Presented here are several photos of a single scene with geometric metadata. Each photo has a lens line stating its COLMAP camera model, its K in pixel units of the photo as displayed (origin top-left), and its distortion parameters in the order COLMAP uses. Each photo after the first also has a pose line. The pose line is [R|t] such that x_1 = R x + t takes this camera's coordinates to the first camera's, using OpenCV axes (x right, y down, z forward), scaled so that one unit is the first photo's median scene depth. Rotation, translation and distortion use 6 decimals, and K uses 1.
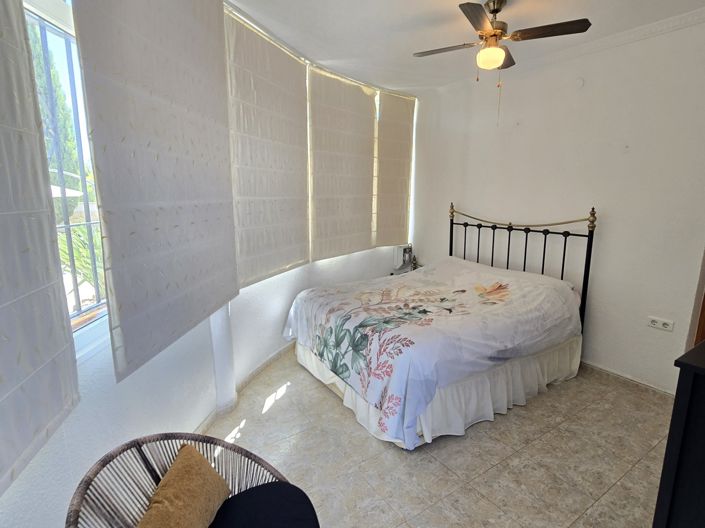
lens RADIAL K [[375.2, 0, 352.6], [0, 375.2, 260.4], [0, 0, 1]] dist [-0.005941, 0.000300]
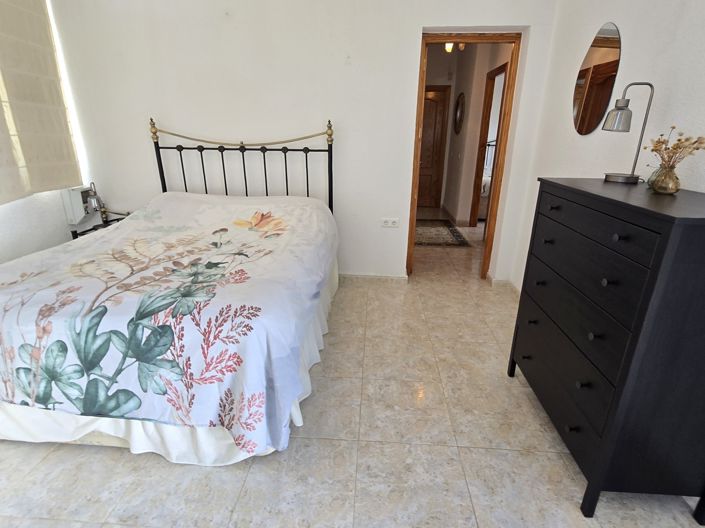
lens RADIAL K [[375.2, 0, 374.6], [0, 375.2, 258.2], [0, 0, 1]] dist [-0.005941, 0.000300]
pose [[0.606826, -0.253518, 0.753319, -0.157483], [0.132817, 0.966786, 0.218368, 0.013875], [-0.783659, -0.032458, 0.620343, 0.357694]]
